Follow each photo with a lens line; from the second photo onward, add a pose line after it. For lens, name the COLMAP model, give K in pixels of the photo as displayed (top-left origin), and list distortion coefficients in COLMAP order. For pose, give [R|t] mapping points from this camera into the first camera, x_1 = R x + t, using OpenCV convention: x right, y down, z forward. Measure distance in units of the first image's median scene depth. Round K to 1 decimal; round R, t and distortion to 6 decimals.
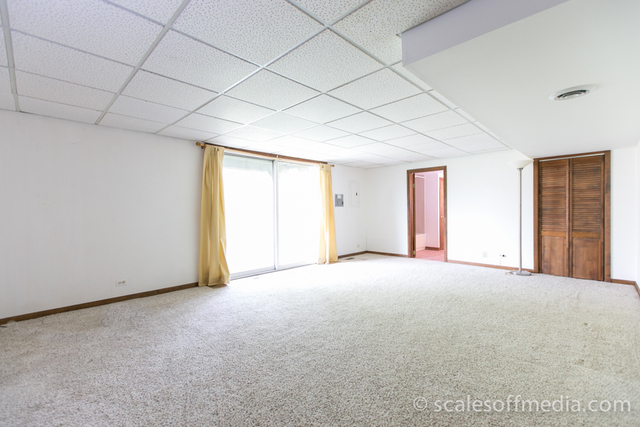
lens RADIAL K [[283.6, 0, 316.9], [0, 283.6, 213.8], [0, 0, 1]] dist [-0.000004, -0.000472]
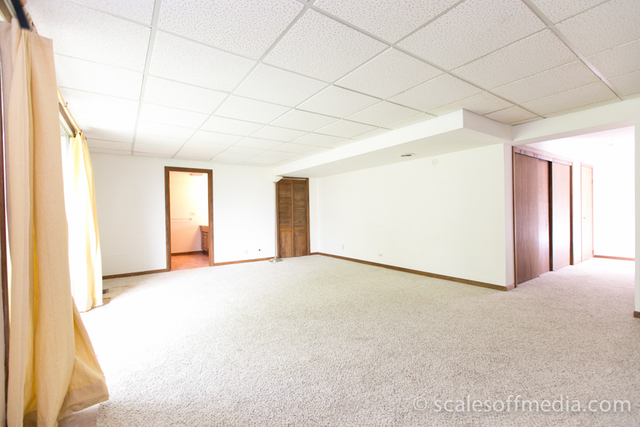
lens RADIAL K [[283.6, 0, 317.5], [0, 283.6, 214.1], [0, 0, 1]] dist [-0.000004, -0.000472]
pose [[0.191044, -0.001341, 0.981580, -0.591782], [0.028418, 0.999587, -0.004165, 0.002804], [-0.981170, 0.028690, 0.191004, 0.580091]]
